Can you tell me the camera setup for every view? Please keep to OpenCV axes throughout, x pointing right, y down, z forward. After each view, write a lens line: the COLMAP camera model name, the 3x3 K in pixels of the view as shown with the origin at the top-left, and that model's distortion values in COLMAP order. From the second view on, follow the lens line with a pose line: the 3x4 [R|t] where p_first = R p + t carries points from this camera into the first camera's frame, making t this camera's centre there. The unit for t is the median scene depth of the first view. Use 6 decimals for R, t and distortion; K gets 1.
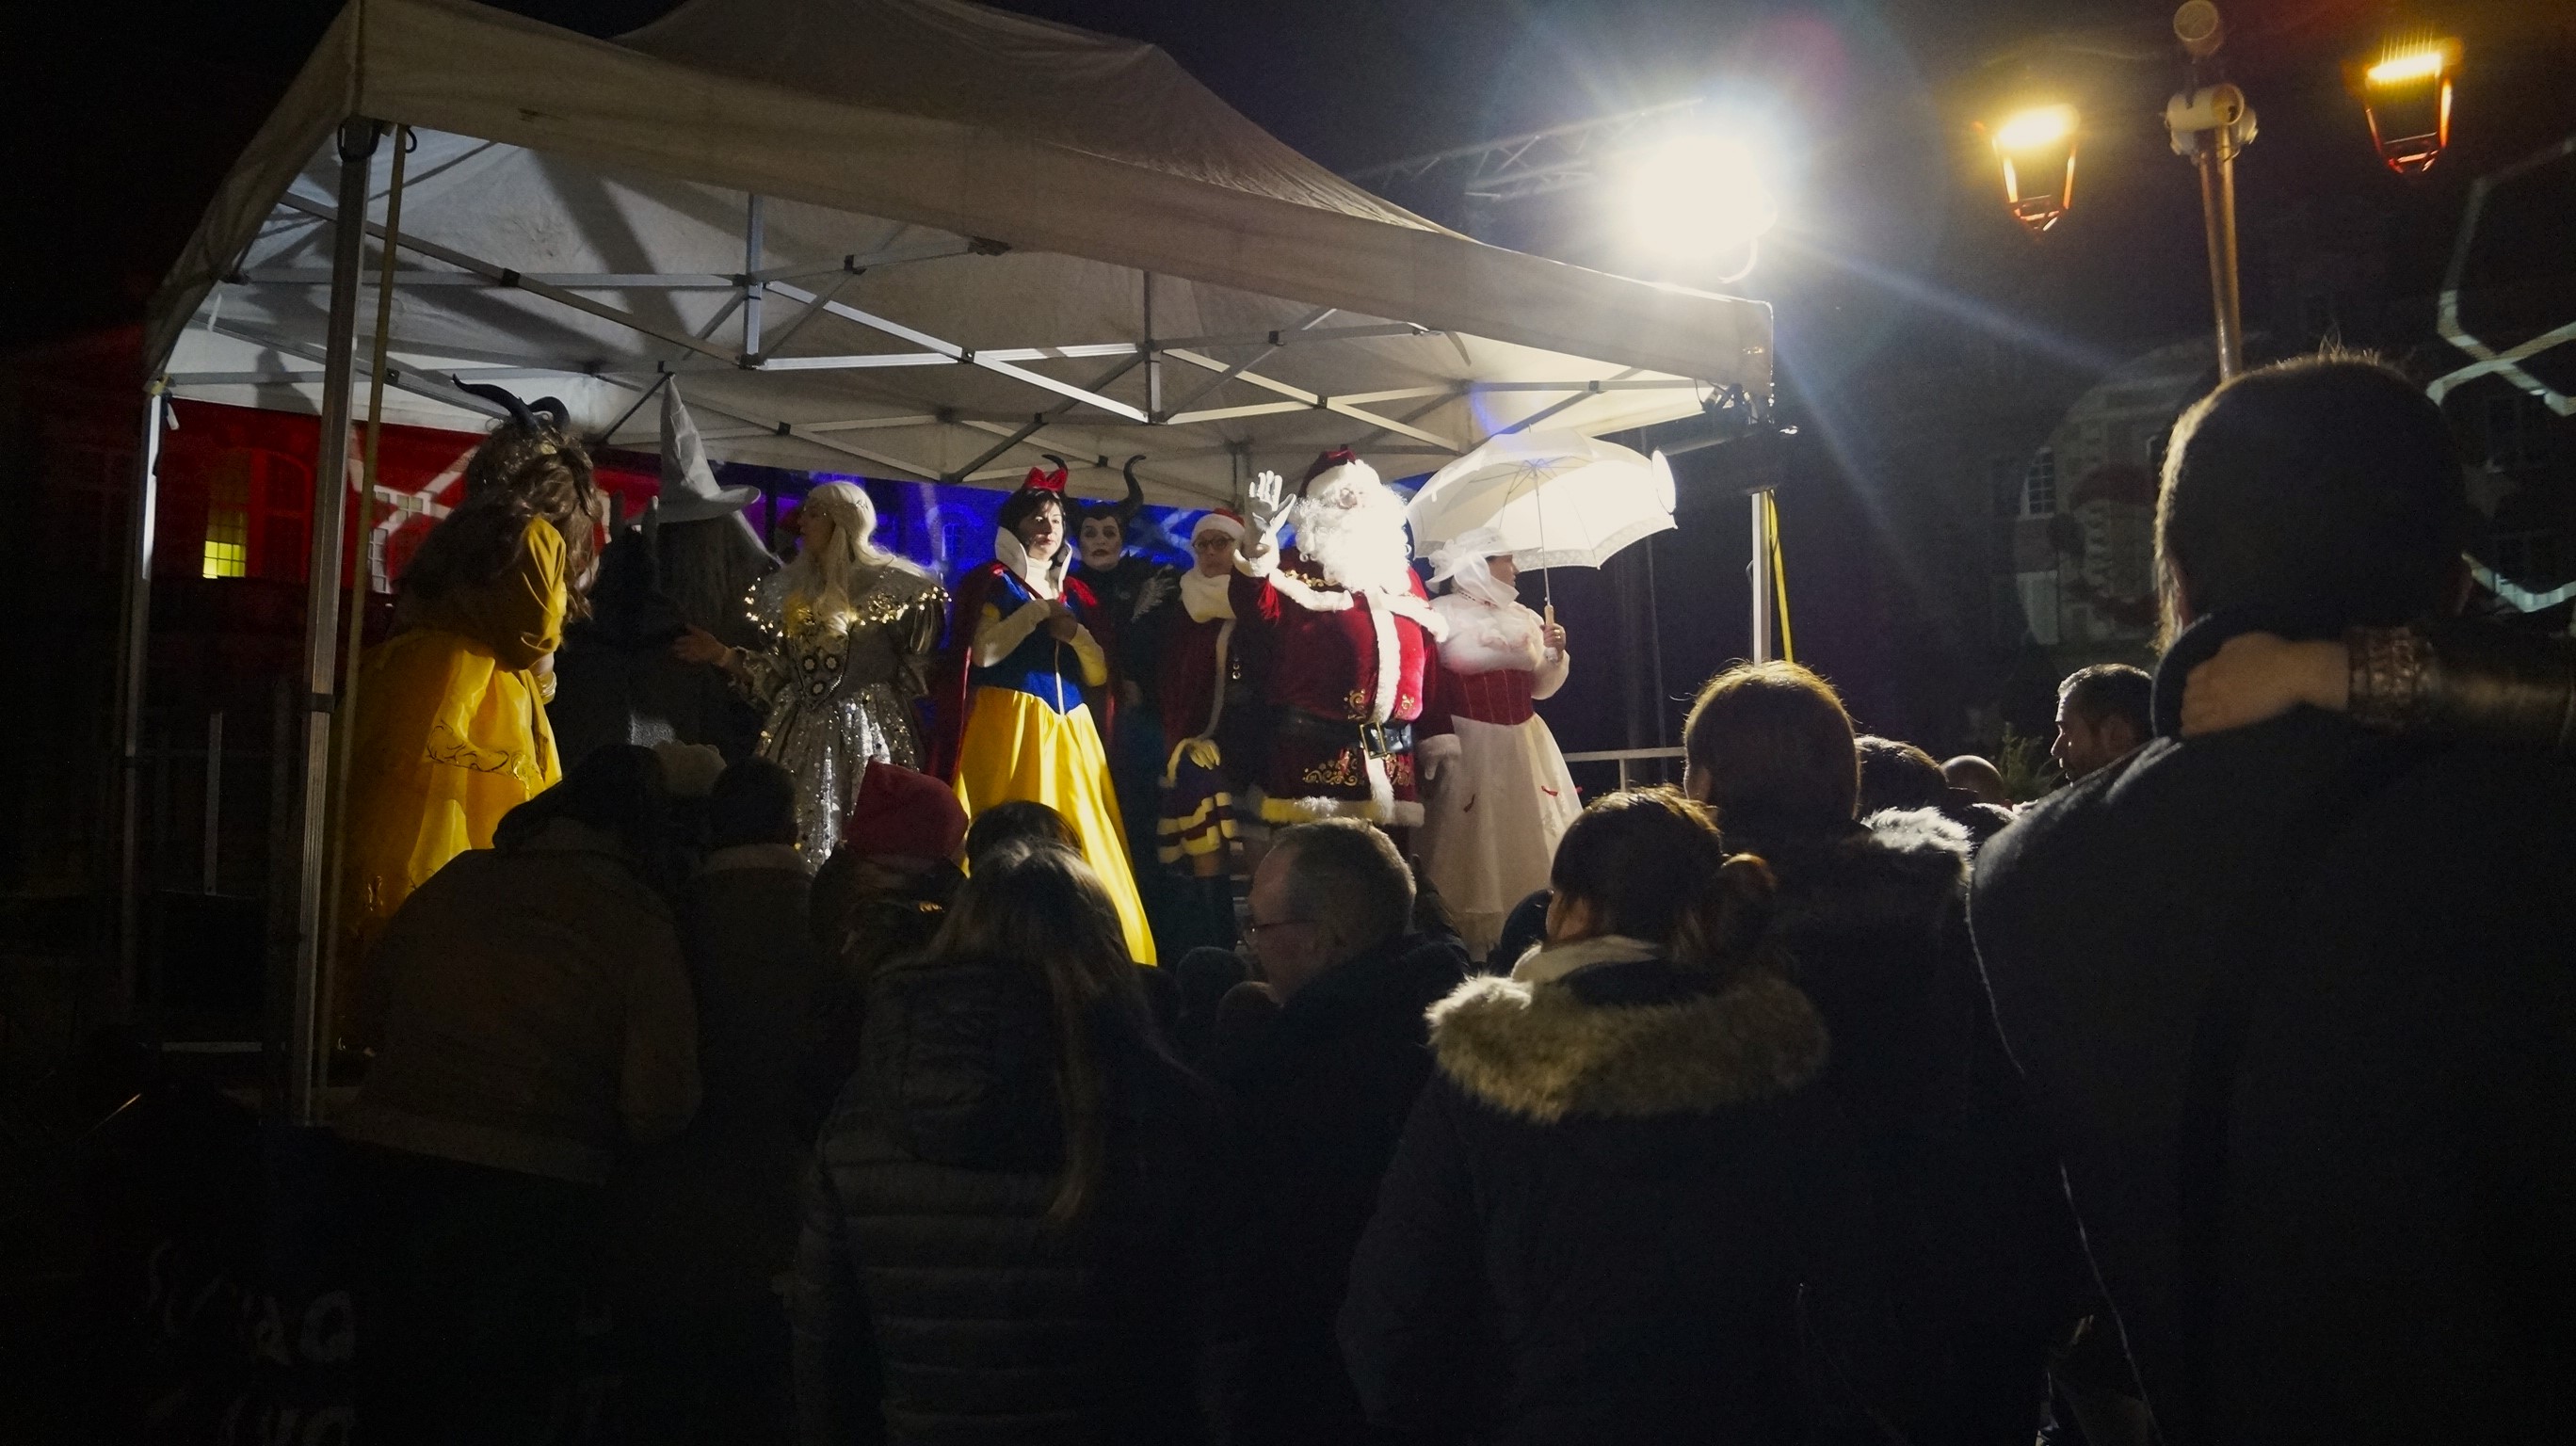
lens RADIAL K [[2037.3, 0, 1276.7], [0, 2037.3, 722.5], [0, 0, 1]] dist [-0.079697, 0.003559]
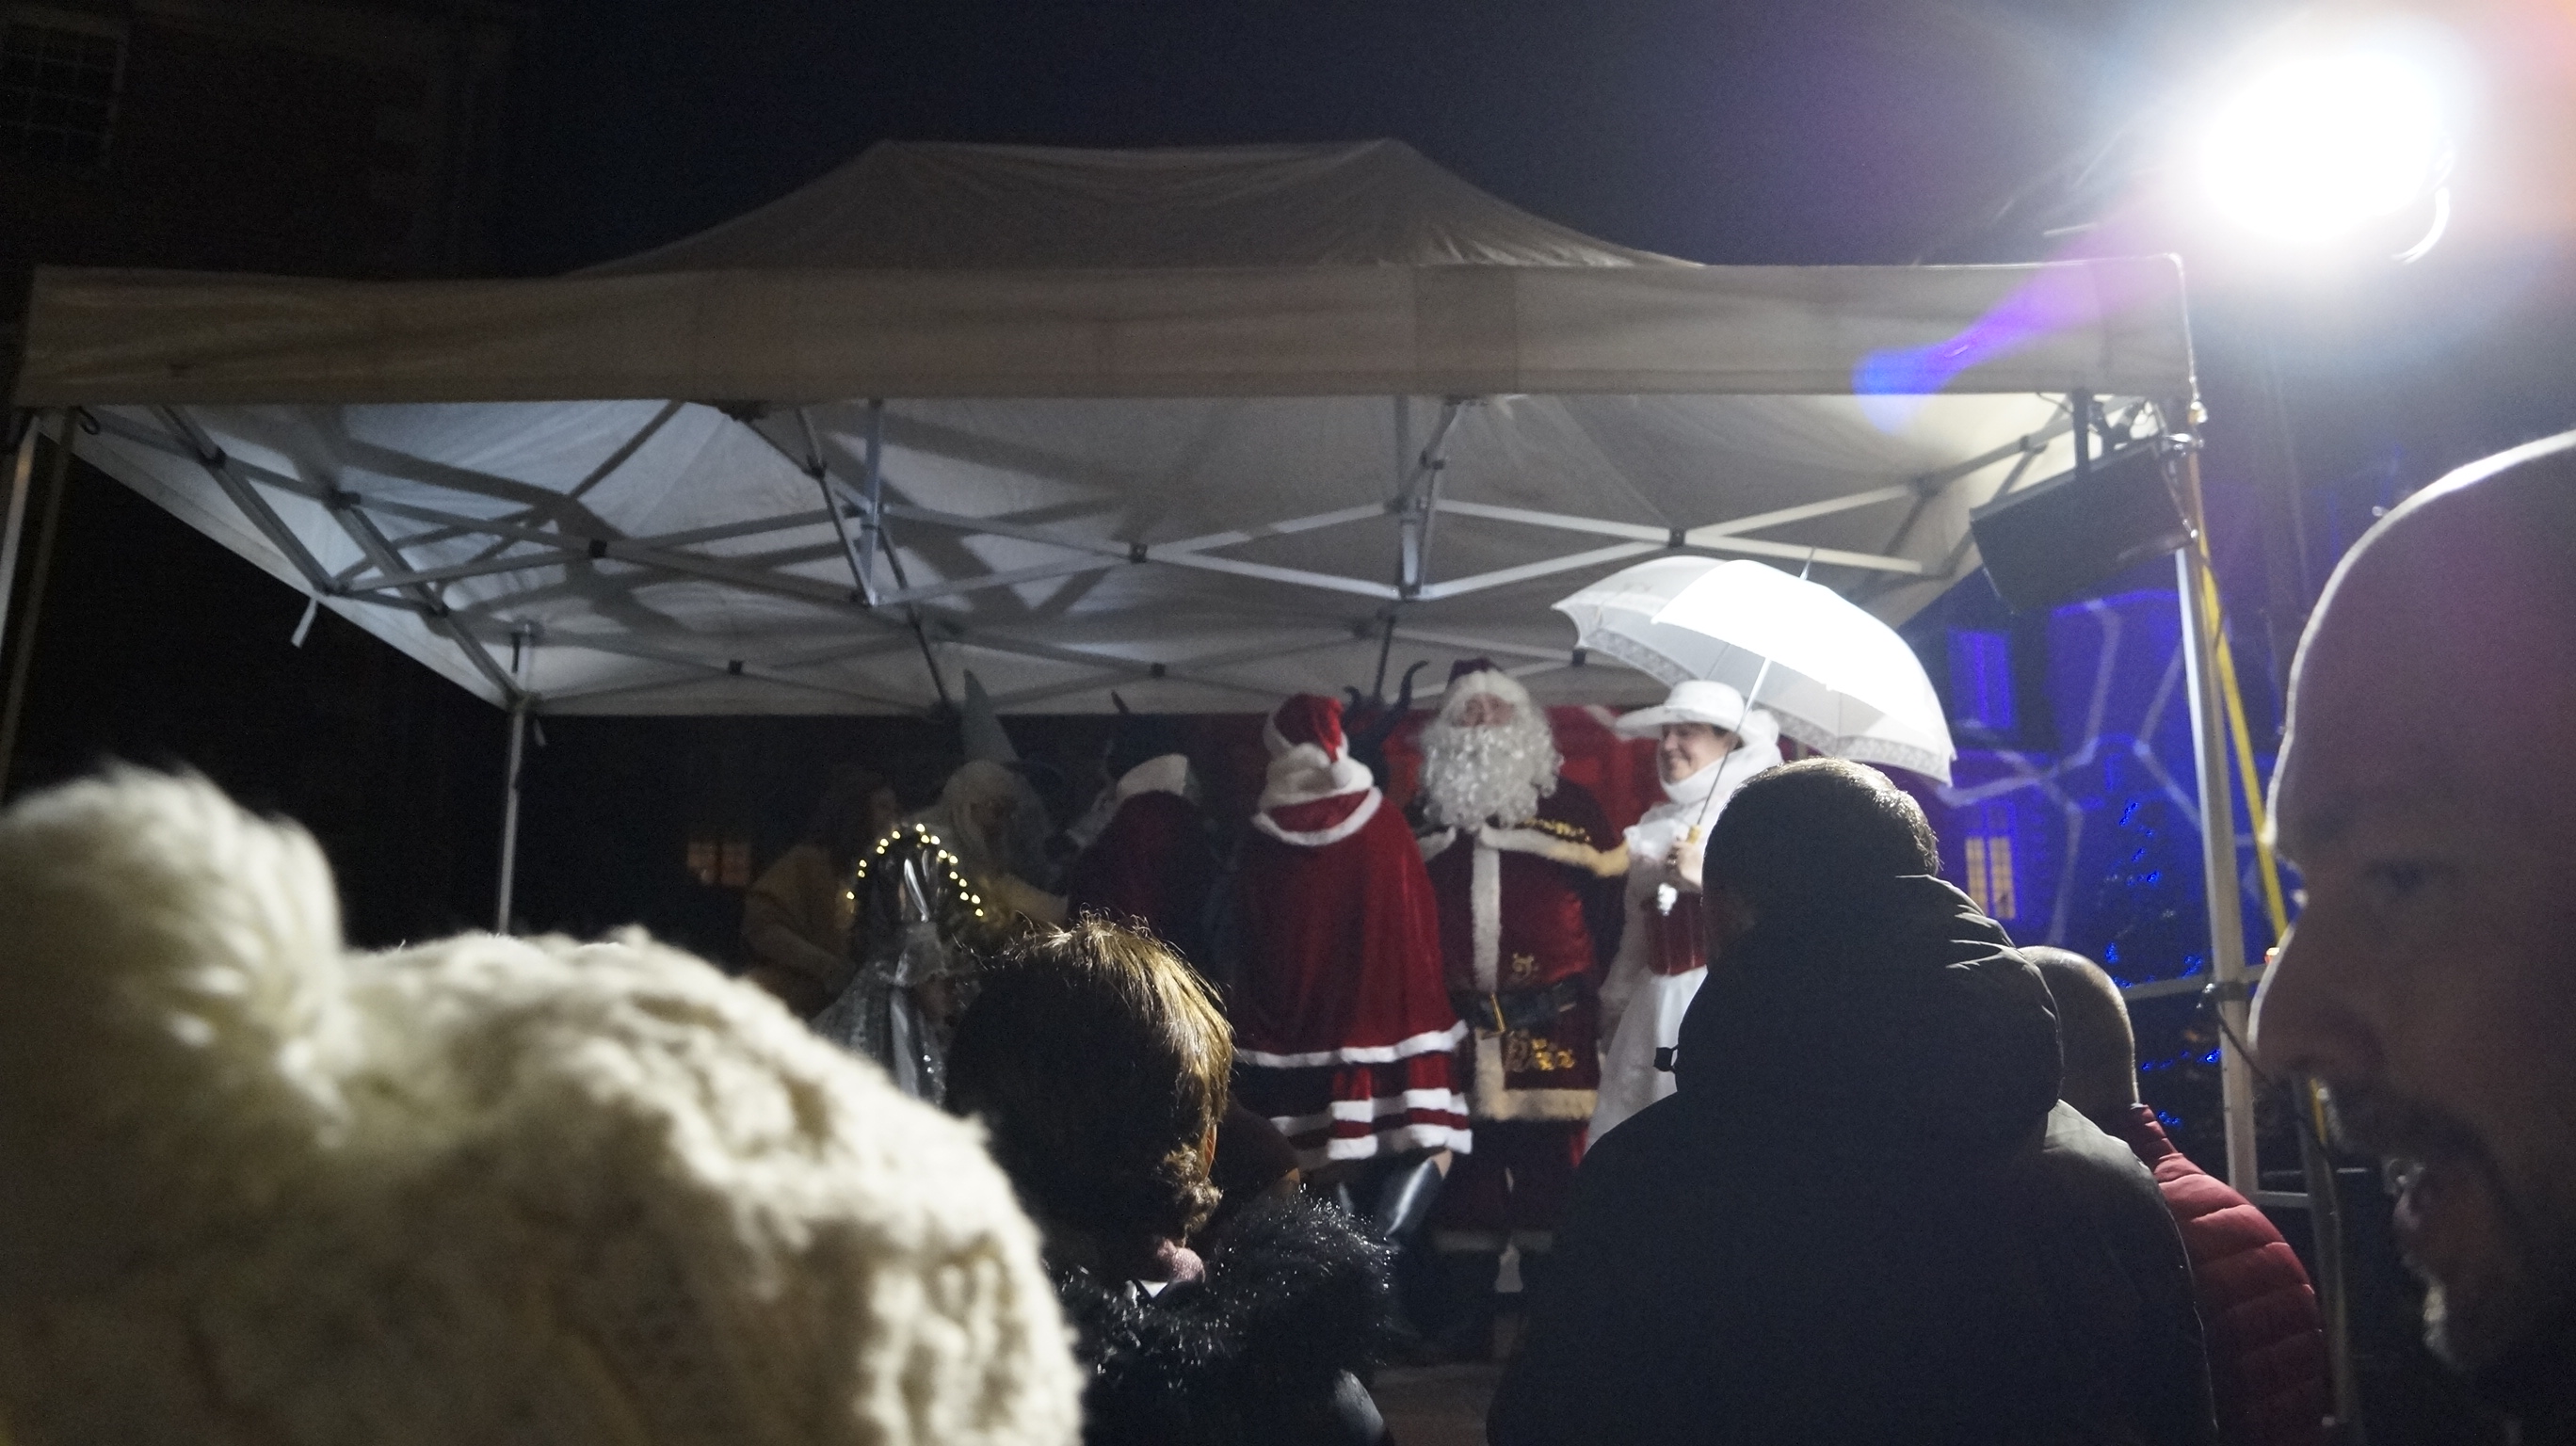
lens RADIAL K [[2037.3, 0, 1302.6], [0, 2037.3, 712.1], [0, 0, 1]] dist [-0.079697, 0.003559]
pose [[0.821277, -0.124137, -0.556860, 0.310521], [0.048141, 0.987639, -0.149167, 0.010998], [0.568494, 0.095700, 0.817102, 0.307545]]
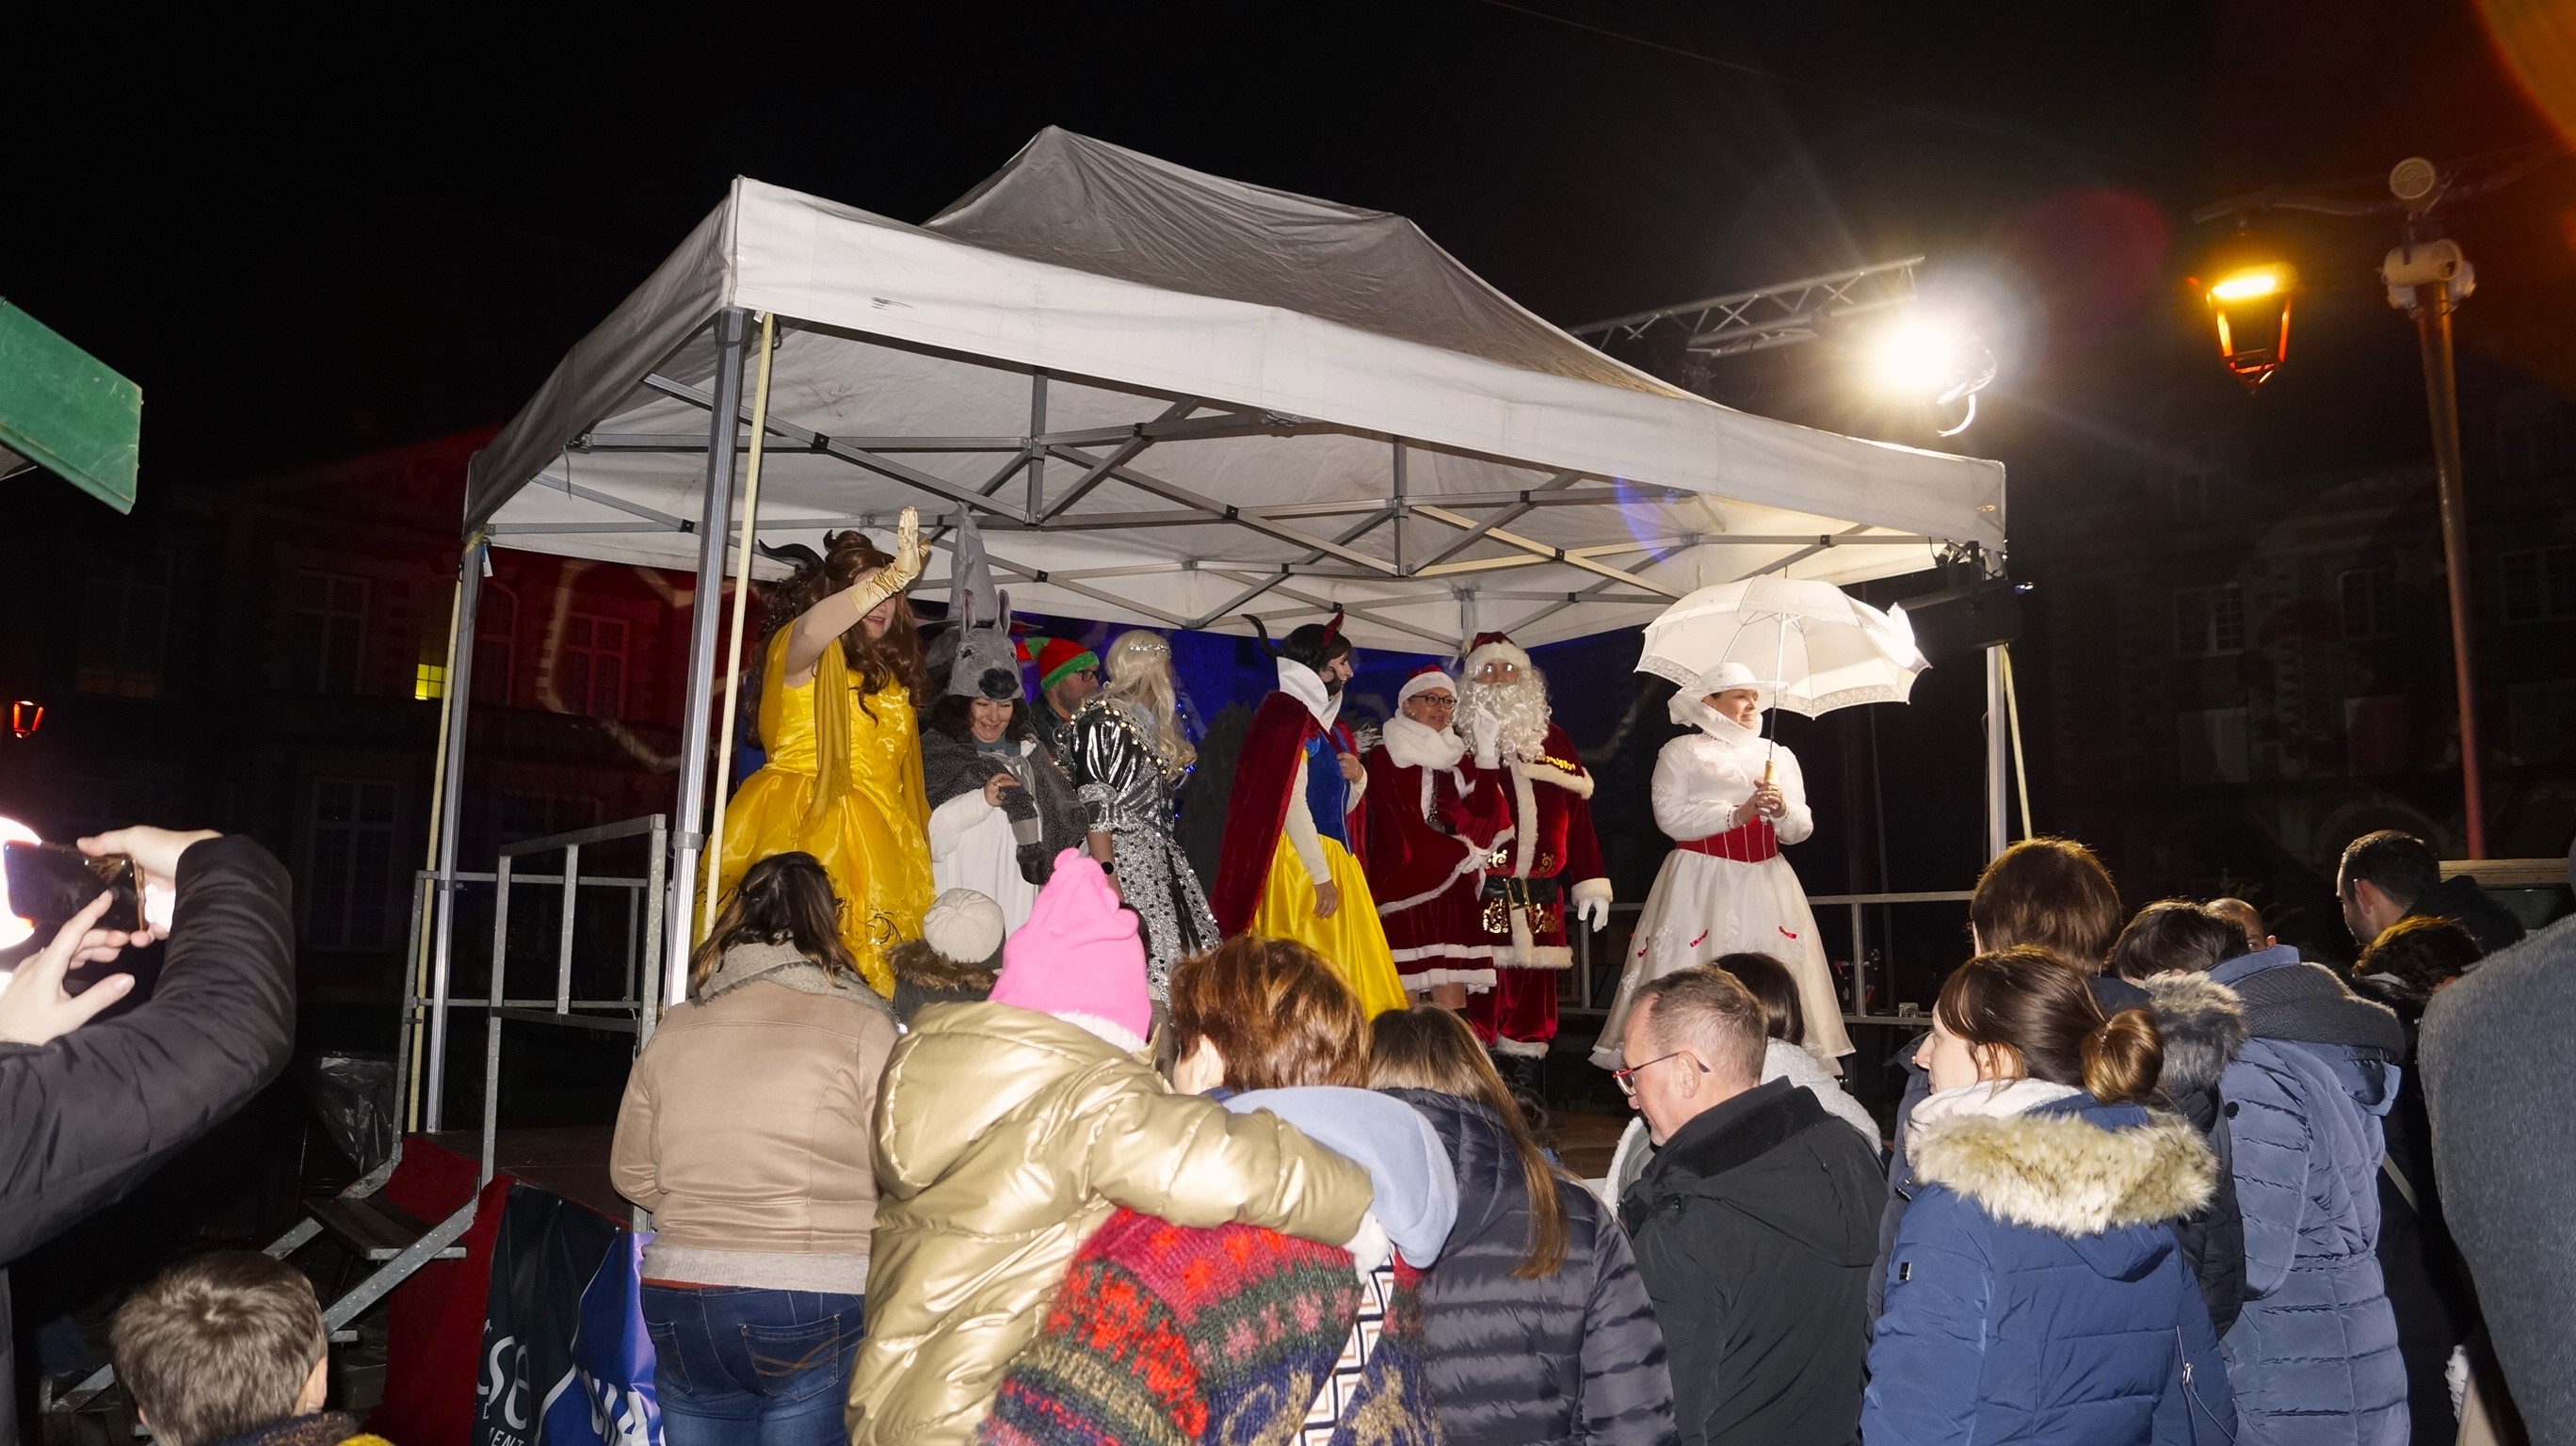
lens RADIAL K [[2037.3, 0, 1274.7], [0, 2037.3, 714.5], [0, 0, 1]] dist [-0.079697, 0.003559]
pose [[0.996768, 0.007430, -0.079993, -0.038367], [-0.012827, 0.997659, -0.067168, -0.004075], [0.079307, 0.067977, 0.994530, -0.038672]]
